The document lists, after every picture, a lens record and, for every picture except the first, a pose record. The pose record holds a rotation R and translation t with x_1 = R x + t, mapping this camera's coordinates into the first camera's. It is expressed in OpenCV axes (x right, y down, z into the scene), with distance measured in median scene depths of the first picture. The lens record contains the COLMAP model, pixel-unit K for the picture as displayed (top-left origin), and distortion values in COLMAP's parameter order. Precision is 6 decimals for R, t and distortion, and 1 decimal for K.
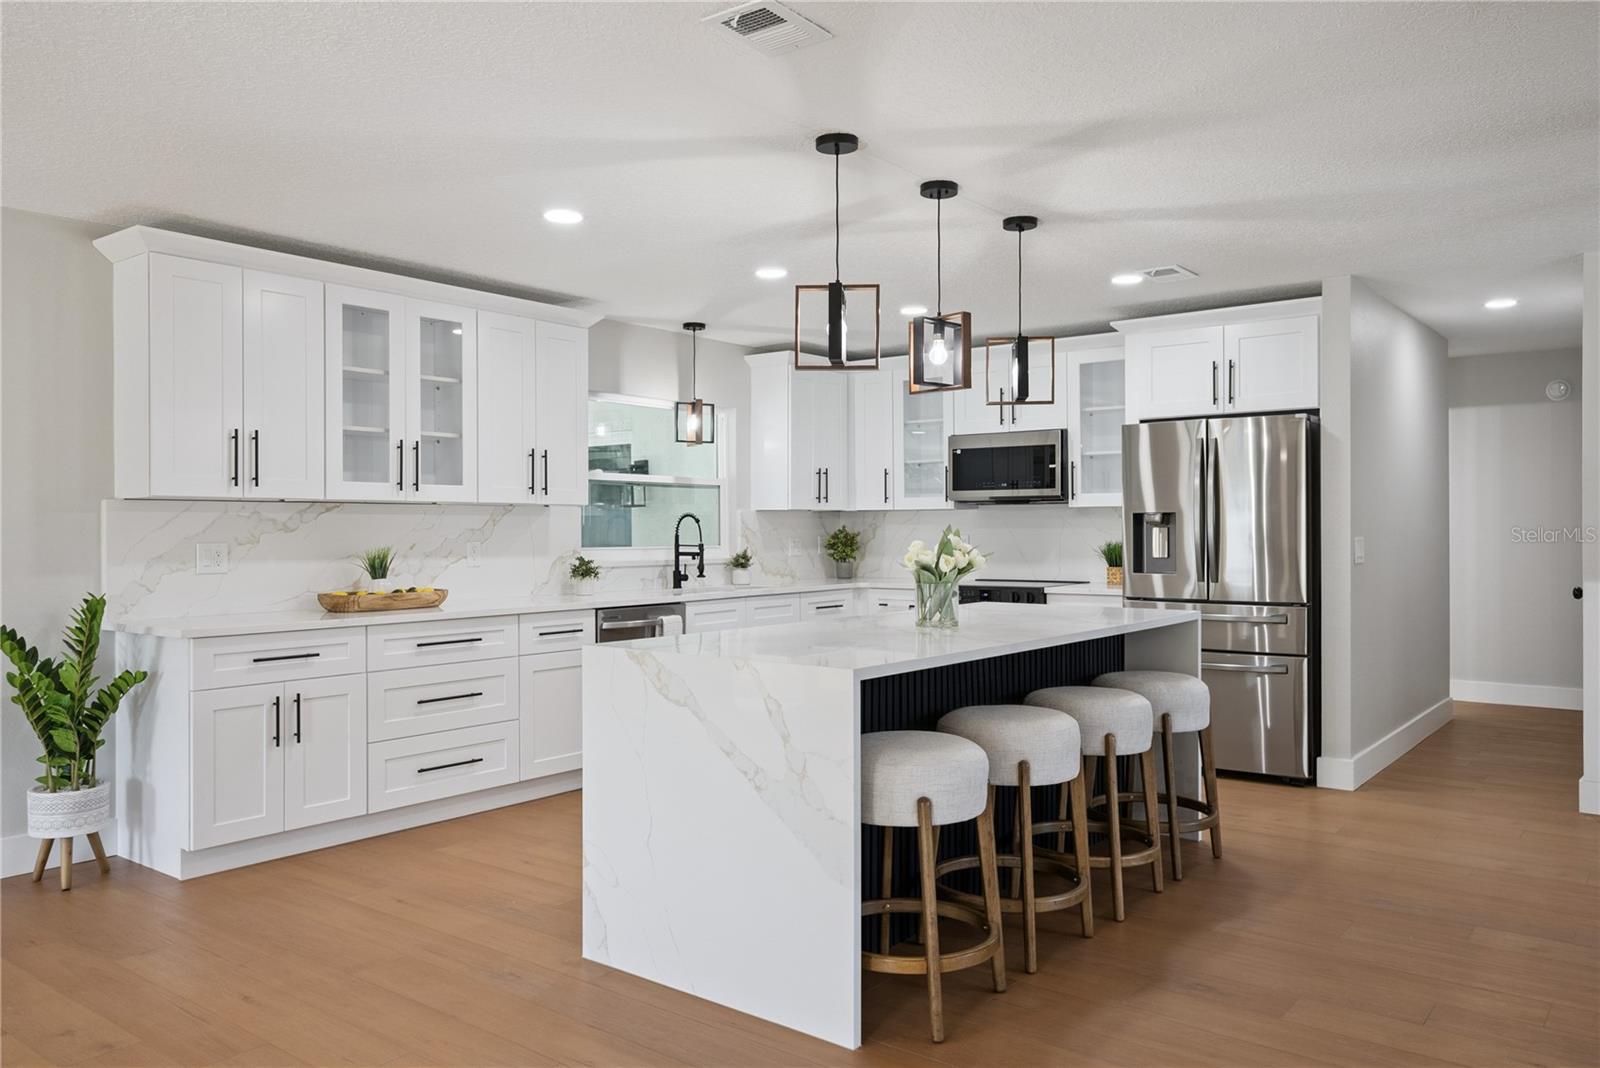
lens RADIAL K [[1174.8, 0, 807.0], [0, 1174.8, 529.7], [0, 0, 1]] dist [0.004381, 0.004362]
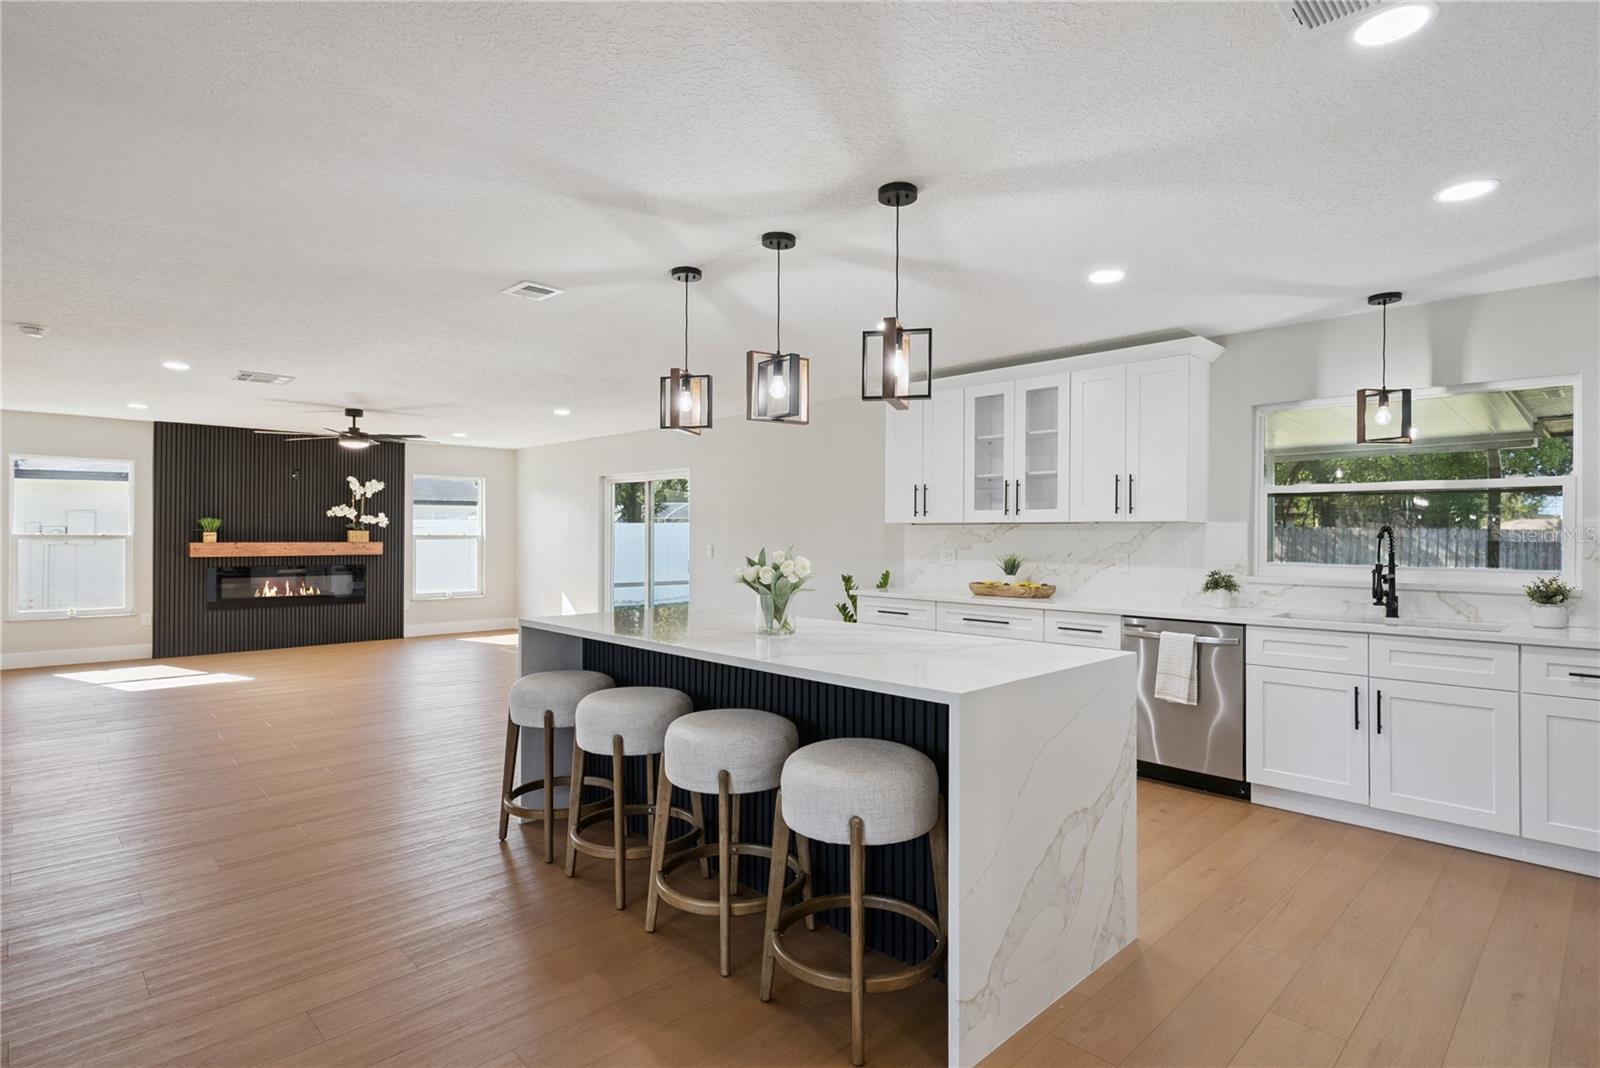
lens RADIAL K [[801.6, 0, 804.2], [0, 801.6, 536.8], [0, 0, 1]] dist [-0.000501, 0.002667]
pose [[-0.133707, 0.004373, -0.991011, 0.620869], [-0.005456, 0.999972, 0.005148, -0.009482], [0.991006, 0.006095, -0.133679, 0.815093]]
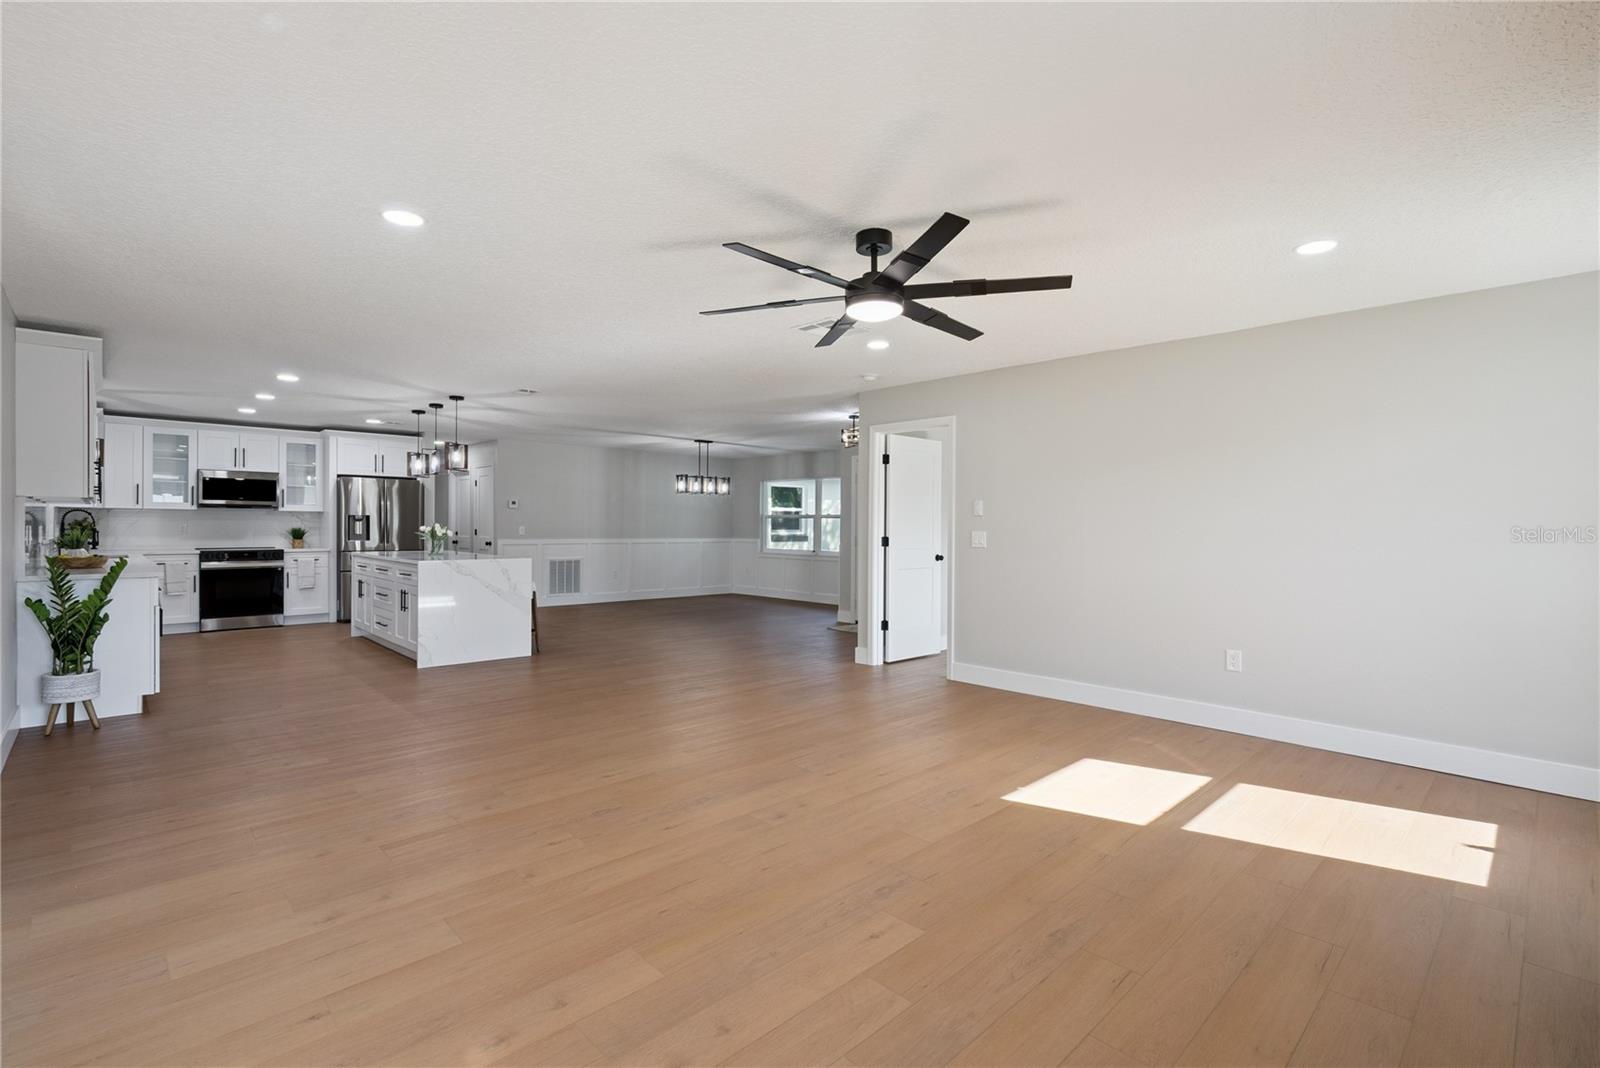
lens RADIAL K [[730.9, 0, 806.7], [0, 730.9, 527.5], [0, 0, 1]] dist [-0.008229, 0.005220]
pose [[0.141125, 0.001884, 0.989990, -1.123780], [-0.005757, 0.999983, -0.001082, 0.007514], [-0.989975, -0.005546, 0.141134, -0.122471]]
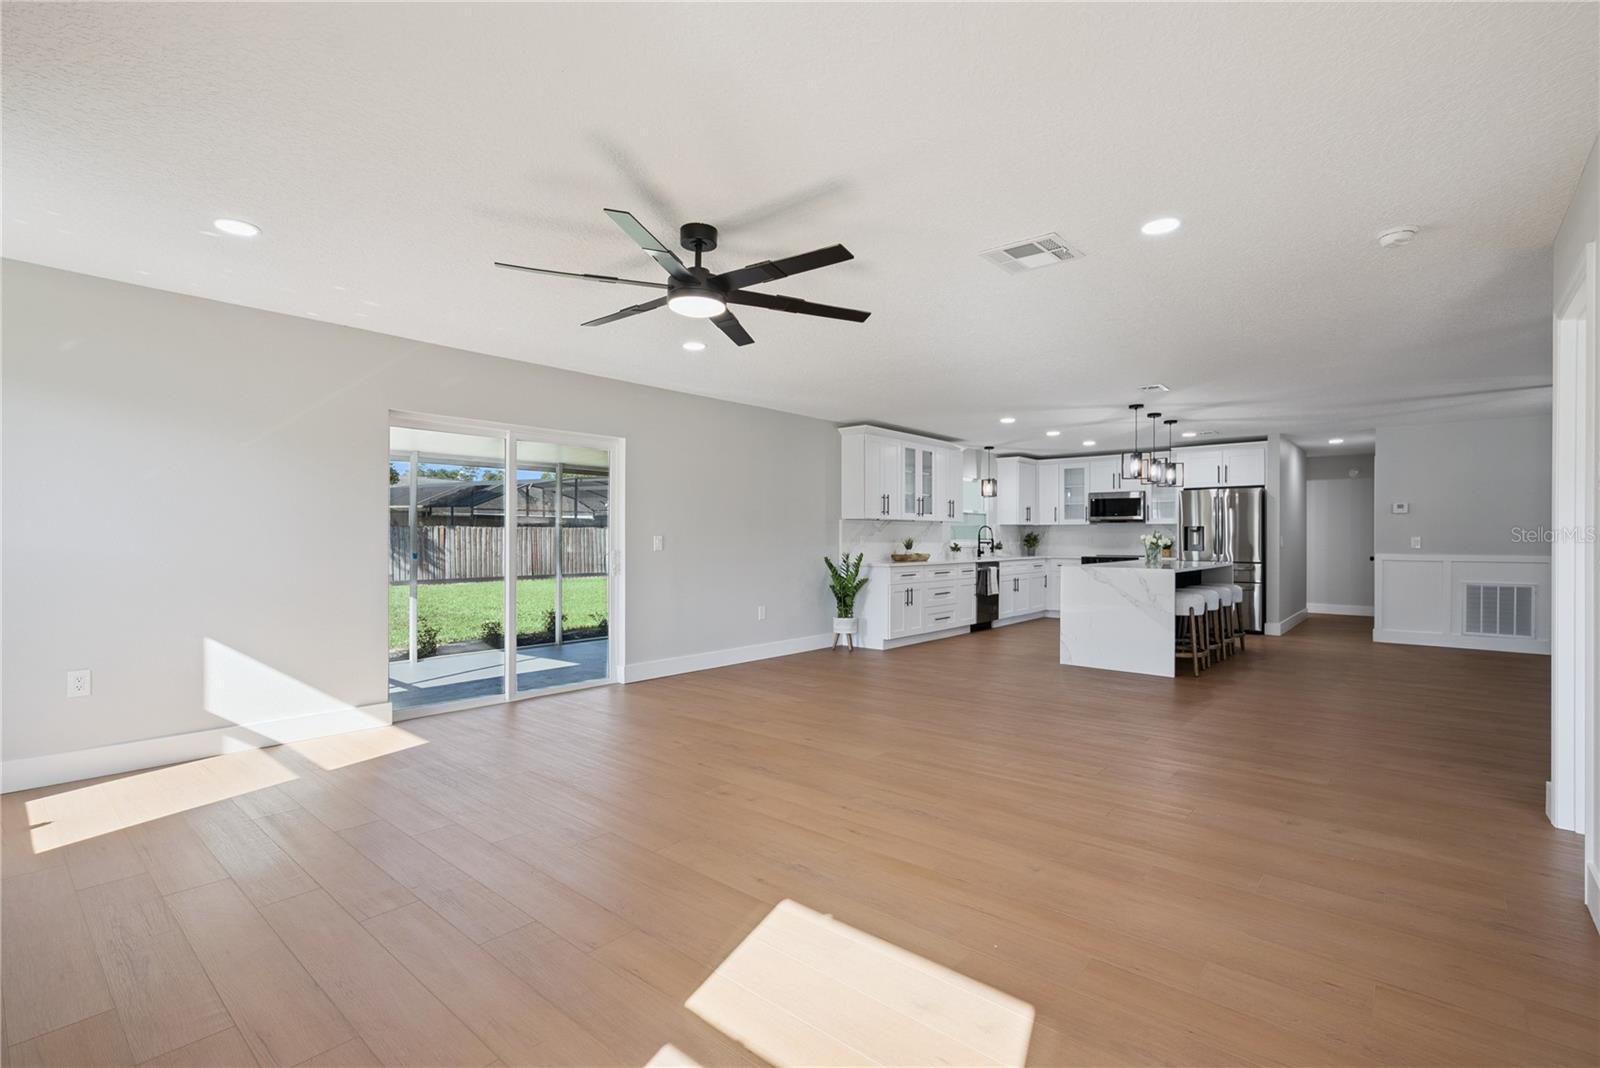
lens RADIAL K [[730.9, 0, 803.0], [0, 730.9, 535.4], [0, 0, 1]] dist [-0.008229, 0.005220]
pose [[0.998705, 0.006076, -0.050518, -0.483993], [-0.006236, 0.999976, -0.003020, 0.015410], [0.050499, 0.003331, 0.998719, -0.622045]]
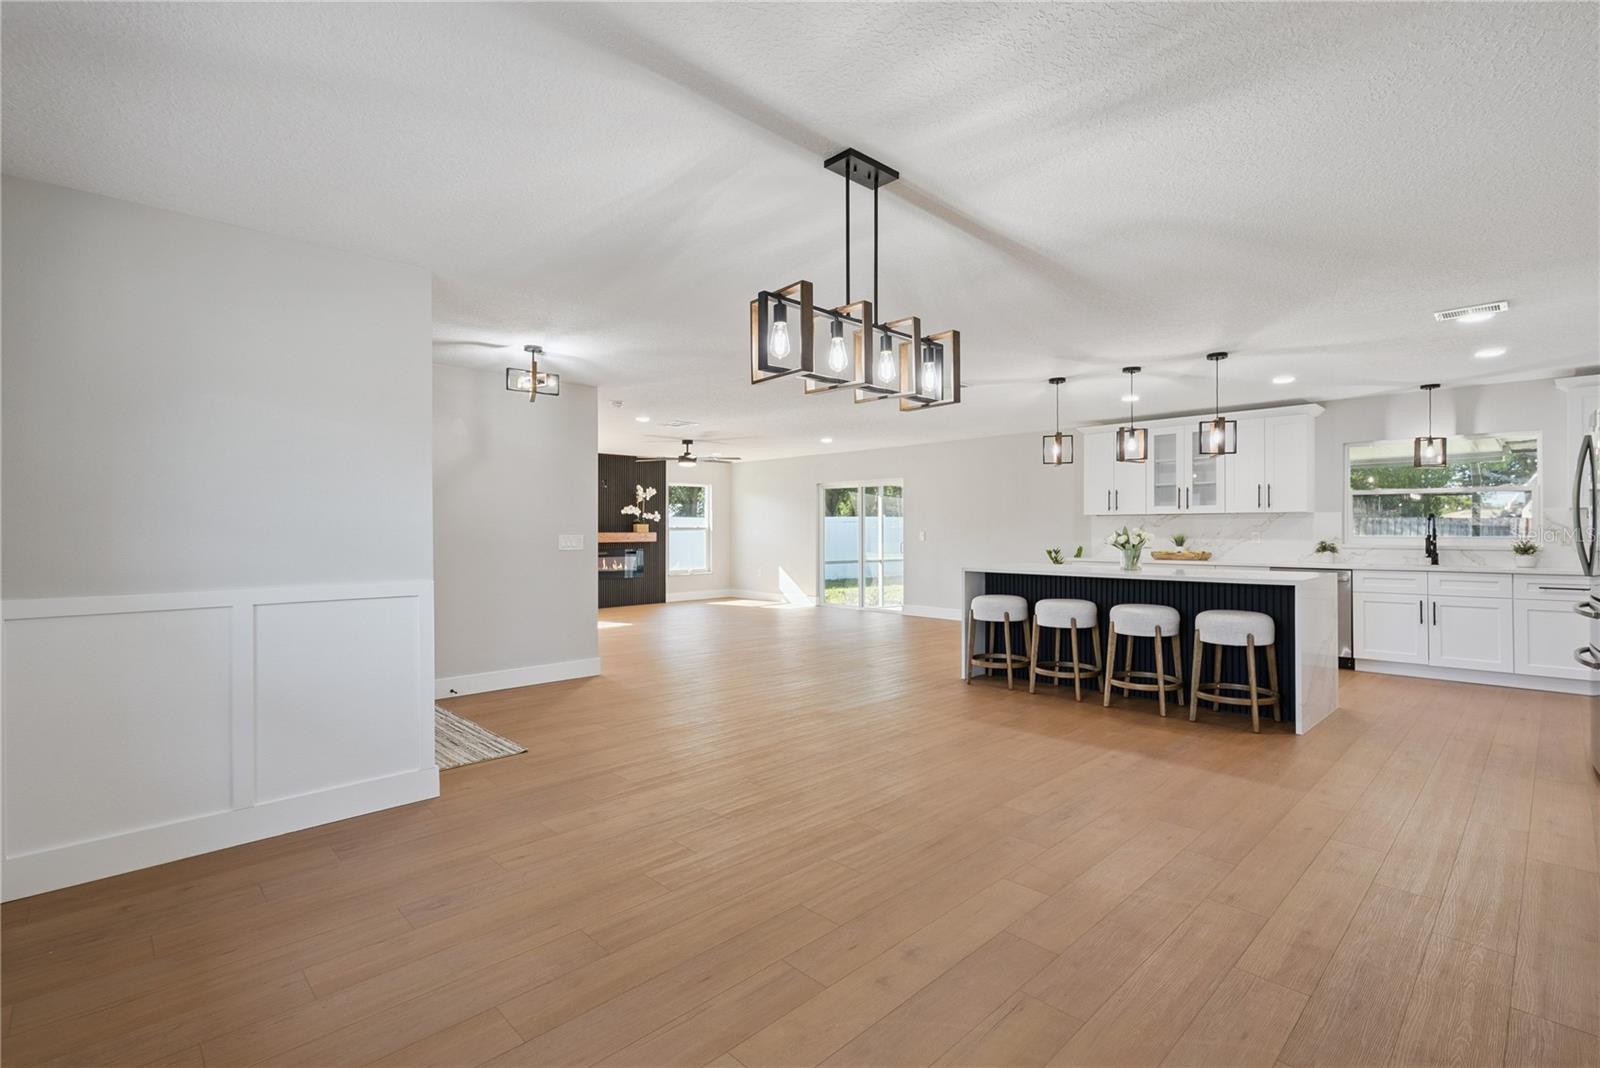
lens RADIAL K [[730.9, 0, 801.7], [0, 730.9, 528.6], [0, 0, 1]] dist [-0.008229, 0.005220]
pose [[-0.141464, 0.002643, -0.989940, 1.111264], [0.002331, 0.999995, 0.002337, 0.000633], [0.989941, -0.001977, -0.141469, 0.422252]]
